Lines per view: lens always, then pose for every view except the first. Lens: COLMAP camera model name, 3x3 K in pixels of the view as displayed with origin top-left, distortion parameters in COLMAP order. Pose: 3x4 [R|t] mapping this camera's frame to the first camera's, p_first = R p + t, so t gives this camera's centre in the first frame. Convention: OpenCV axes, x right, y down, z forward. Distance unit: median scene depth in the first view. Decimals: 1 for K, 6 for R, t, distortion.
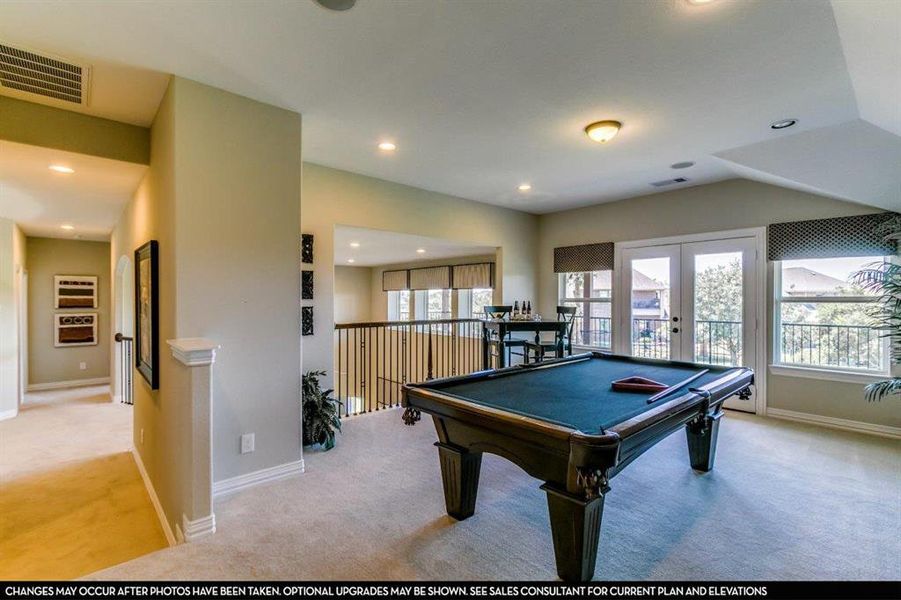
lens RADIAL K [[416.5, 0, 440.0], [0, 416.5, 301.3], [0, 0, 1]] dist [0.000127, -0.000187]
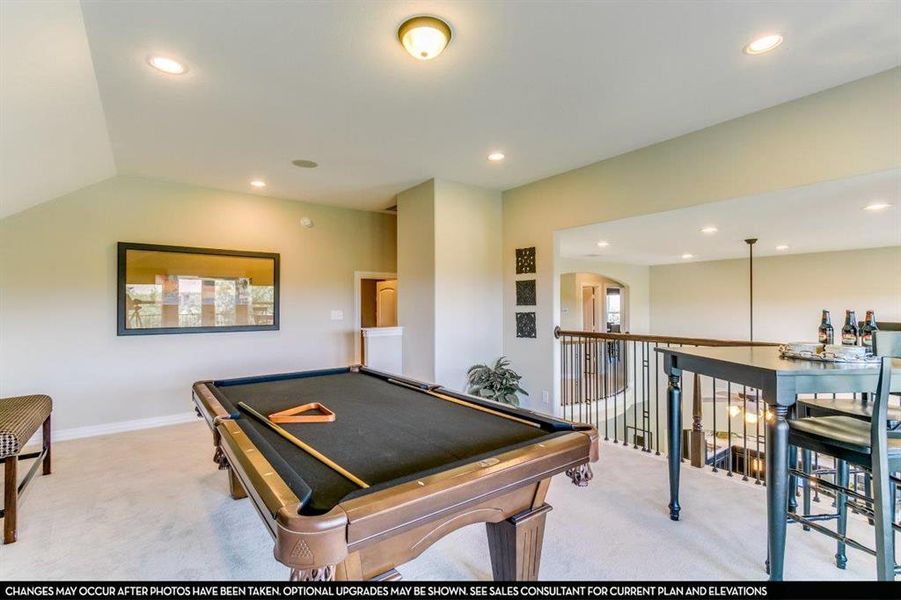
lens RADIAL K [[416.5, 0, 440.0], [0, 416.5, 301.3], [0, 0, 1]] dist [0.000127, -0.000187]
pose [[-0.095311, -0.013475, -0.995356, 0.810469], [-0.010898, 0.999863, -0.012492, 0.000582], [0.995388, 0.009657, -0.095445, 0.856029]]
